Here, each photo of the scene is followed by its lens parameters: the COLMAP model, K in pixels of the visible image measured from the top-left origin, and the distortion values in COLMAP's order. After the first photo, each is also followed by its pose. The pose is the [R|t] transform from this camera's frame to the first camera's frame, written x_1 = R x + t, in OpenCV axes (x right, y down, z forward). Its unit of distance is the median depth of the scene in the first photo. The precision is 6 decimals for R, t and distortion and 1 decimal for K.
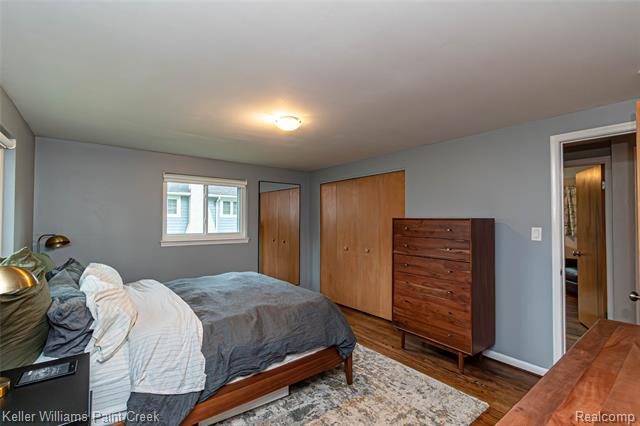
lens RADIAL K [[279.7, 0, 319.3], [0, 279.7, 212.5], [0, 0, 1]] dist [0.005495, -0.000808]
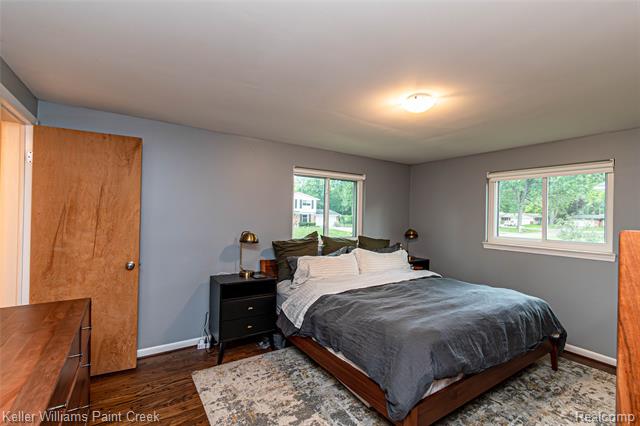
lens RADIAL K [[279.7, 0, 318.3], [0, 279.7, 212.1], [0, 0, 1]] dist [0.005495, -0.000808]
pose [[-0.071190, -0.011588, -0.997395, 0.572473], [0.008405, 0.999890, -0.012216, 0.003140], [0.997427, -0.009253, -0.071085, 0.614164]]
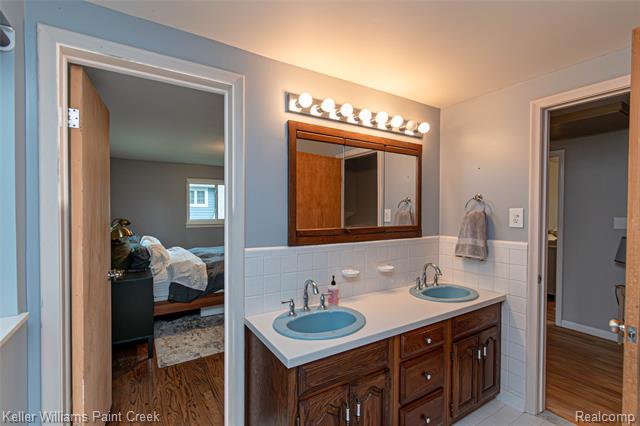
lens RADIAL K [[279.7, 0, 316.0], [0, 279.7, 212.4], [0, 0, 1]] dist [0.005495, -0.000808]
pose [[0.994760, 0.007716, -0.101945, 0.324476], [-0.004049, 0.999339, 0.036132, -0.018236], [0.102156, -0.035530, 0.994134, -0.478995]]
